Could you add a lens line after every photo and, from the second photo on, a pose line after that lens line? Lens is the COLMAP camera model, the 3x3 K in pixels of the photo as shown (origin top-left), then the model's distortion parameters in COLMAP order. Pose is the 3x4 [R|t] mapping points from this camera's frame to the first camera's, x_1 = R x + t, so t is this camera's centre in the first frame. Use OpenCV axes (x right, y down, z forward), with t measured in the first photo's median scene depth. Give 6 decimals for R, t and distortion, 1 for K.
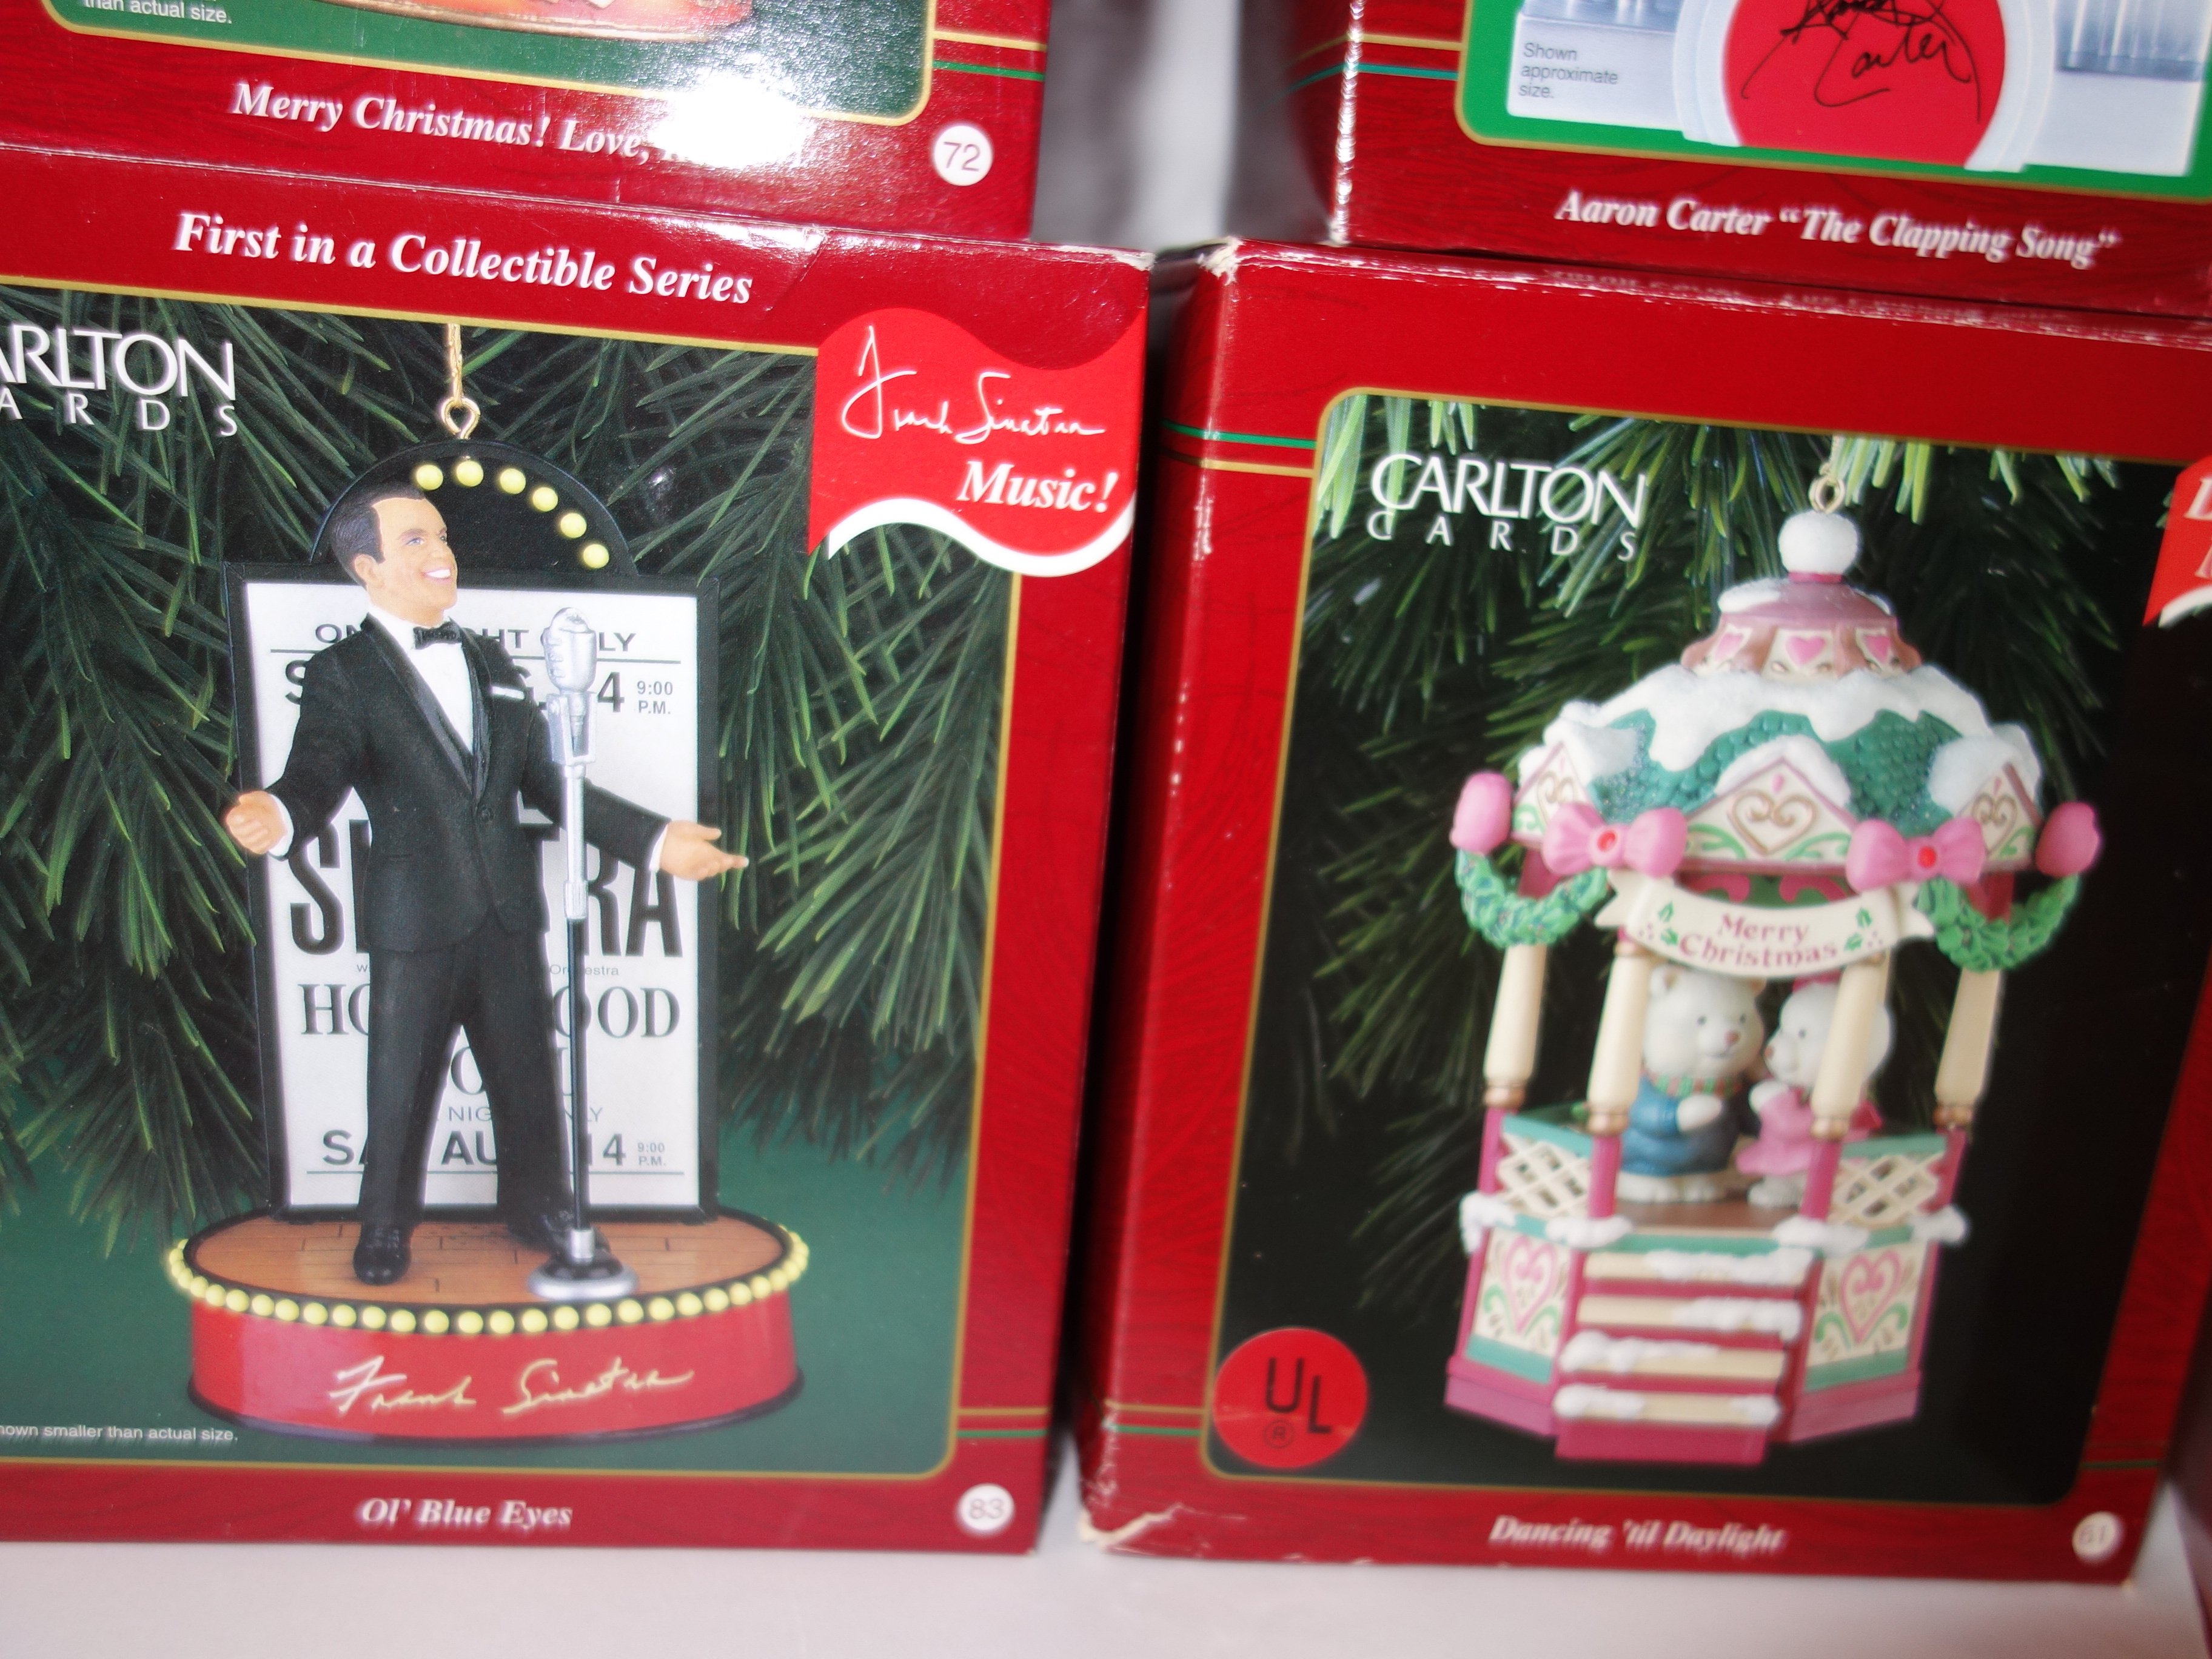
lens RADIAL K [[1970.5, 0, 1106.0], [0, 1970.5, 829.5], [0, 0, 1]] dist [0.012933, -0.020843]
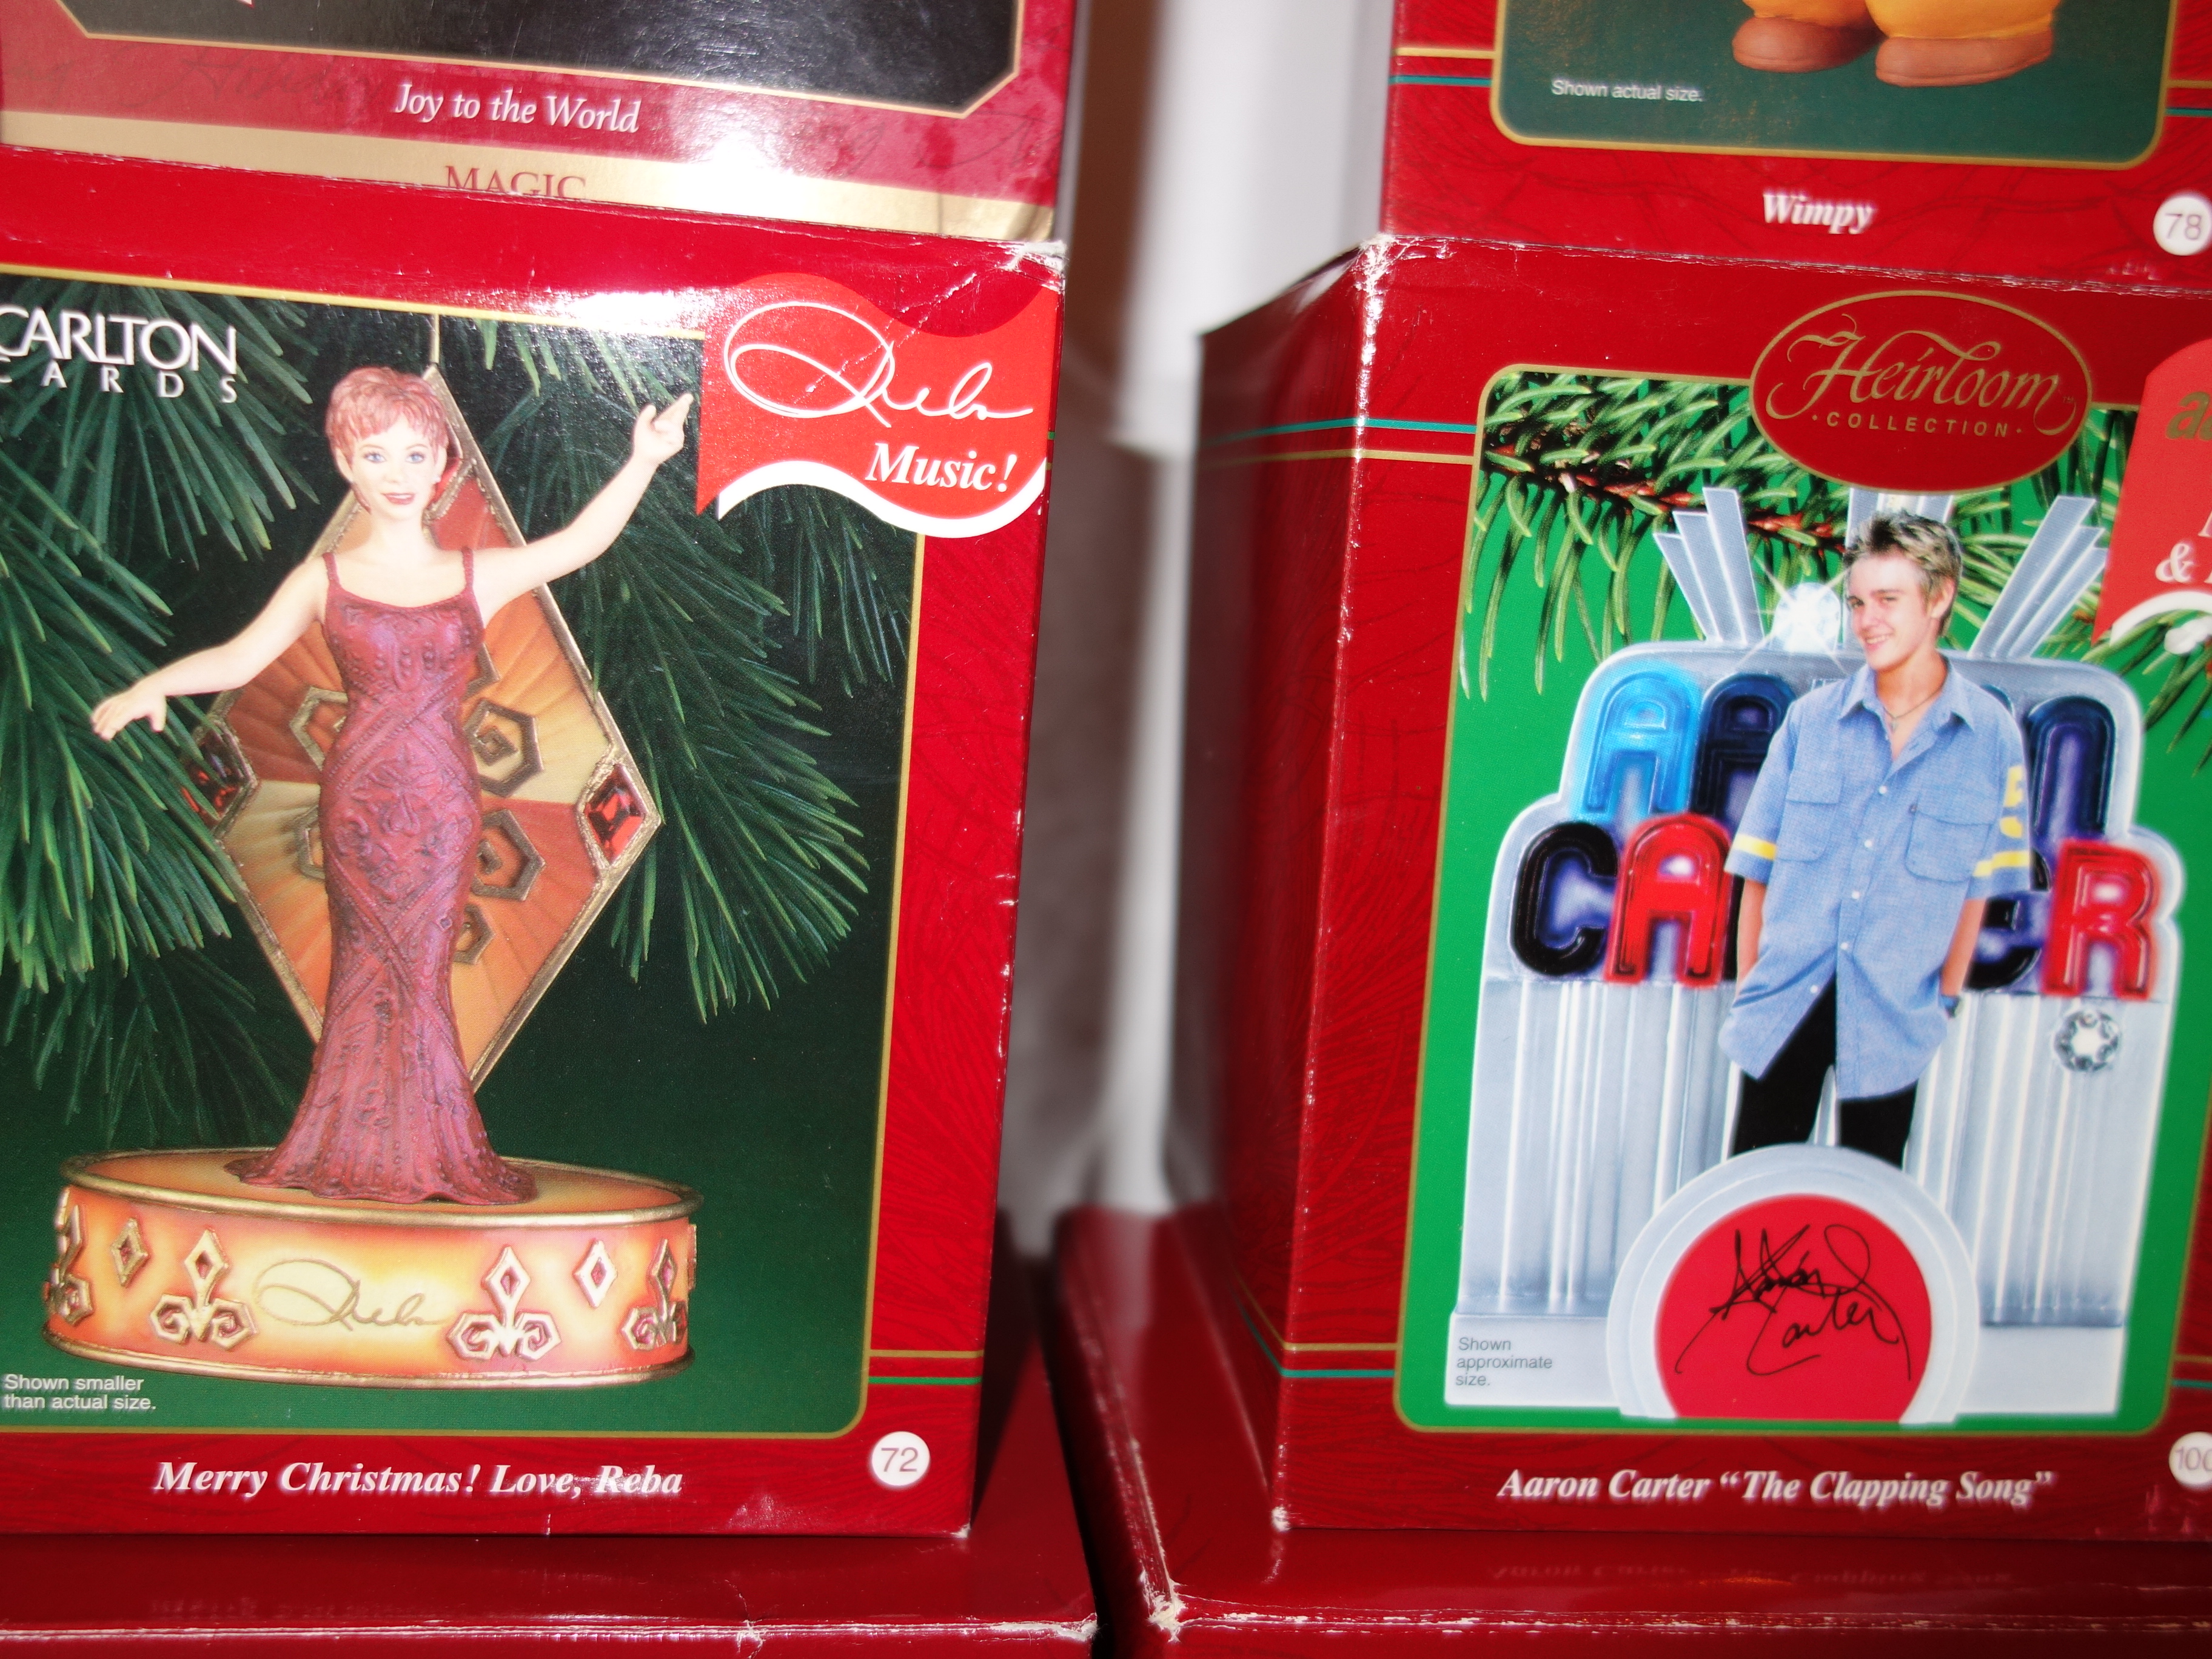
lens RADIAL K [[1970.5, 0, 1106.0], [0, 1970.5, 829.5], [0, 0, 1]] dist [0.012933, -0.020843]
pose [[0.999428, -0.018278, 0.028464, 0.008173], [0.021739, 0.991730, -0.126491, -0.524850], [-0.025917, 0.127037, 0.991559, -0.025519]]
